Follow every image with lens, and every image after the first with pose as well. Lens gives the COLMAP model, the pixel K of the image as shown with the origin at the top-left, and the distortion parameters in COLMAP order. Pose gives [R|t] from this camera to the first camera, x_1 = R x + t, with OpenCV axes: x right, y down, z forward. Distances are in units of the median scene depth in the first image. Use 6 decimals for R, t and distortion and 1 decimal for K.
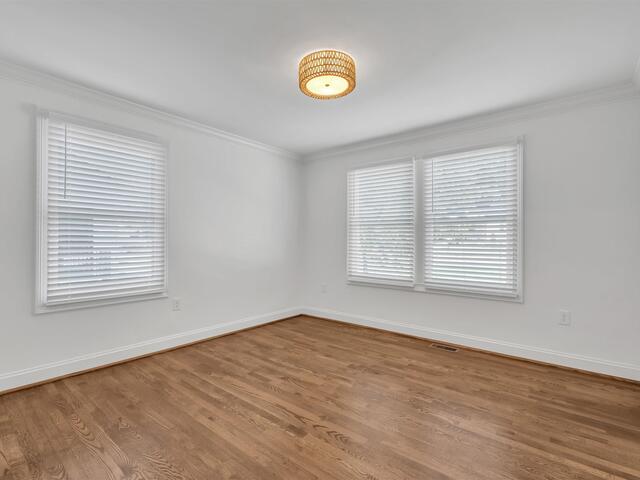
lens RADIAL K [[320.1, 0, 319.6], [0, 320.1, 241.3], [0, 0, 1]] dist [-0.002036, -0.000301]
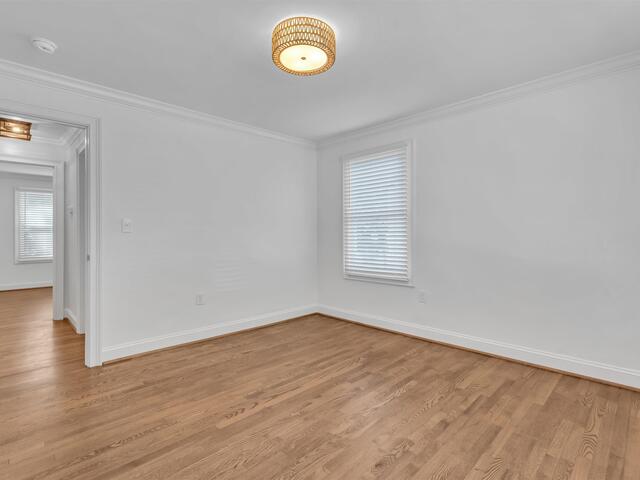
lens RADIAL K [[320.1, 0, 319.6], [0, 320.1, 241.3], [0, 0, 1]] dist [-0.002036, -0.000301]
pose [[-0.104724, 0.016198, -0.994369, 0.807079], [0.004921, 0.999864, 0.015769, -0.004218], [0.994489, -0.003242, -0.104789, 1.012974]]
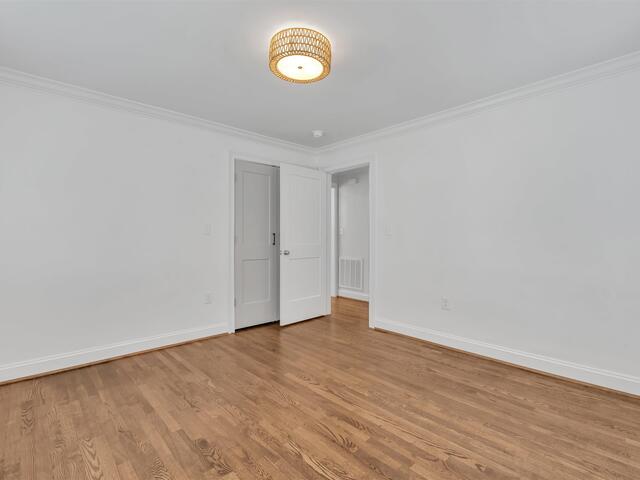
lens RADIAL K [[320.1, 0, 319.6], [0, 320.1, 241.3], [0, 0, 1]] dist [-0.002036, -0.000301]
pose [[-0.992014, -0.007835, 0.125887, -0.132626], [-0.006359, 0.999906, 0.012119, 0.000863], [-0.125970, 0.011222, -0.991971, 1.694611]]
